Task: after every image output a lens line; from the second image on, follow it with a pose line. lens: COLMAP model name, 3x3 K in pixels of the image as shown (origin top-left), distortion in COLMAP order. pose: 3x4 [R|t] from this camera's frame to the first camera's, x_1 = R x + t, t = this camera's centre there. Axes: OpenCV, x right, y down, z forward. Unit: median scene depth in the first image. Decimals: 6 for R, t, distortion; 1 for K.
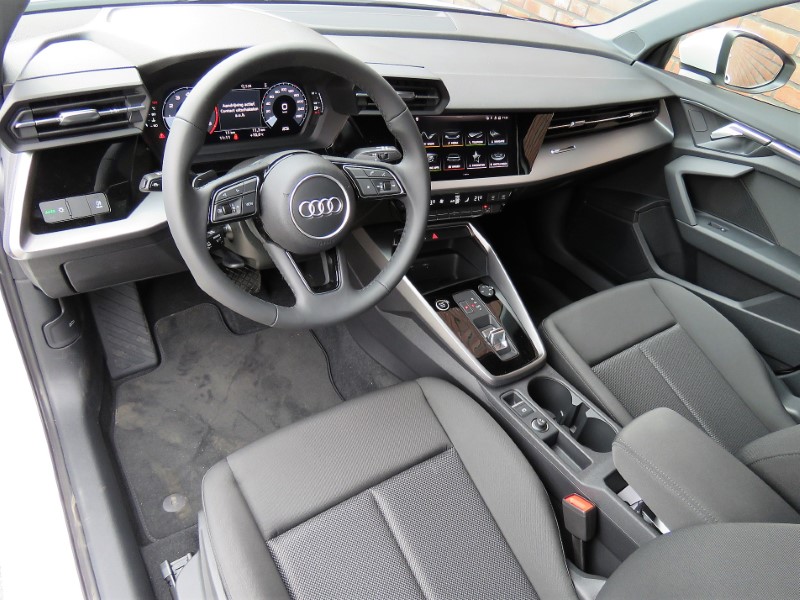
lens RADIAL K [[508.3, 0, 401.7], [0, 508.3, 318.2], [0, 0, 1]] dist [-0.022835, -0.002217]
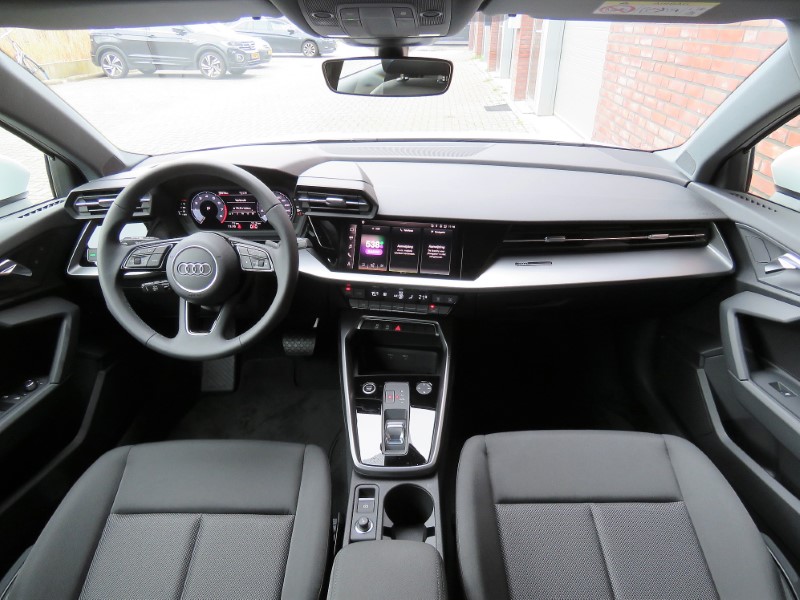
lens RADIAL K [[485.4, 0, 400.0], [0, 485.4, 300.0], [0, 0, 1]] dist [-0.021429, 0.000175]
pose [[0.821400, 0.129770, -0.555393, 0.795204], [-0.271616, 0.945262, -0.180842, -0.041714], [0.501525, 0.299397, 0.811686, 0.185863]]
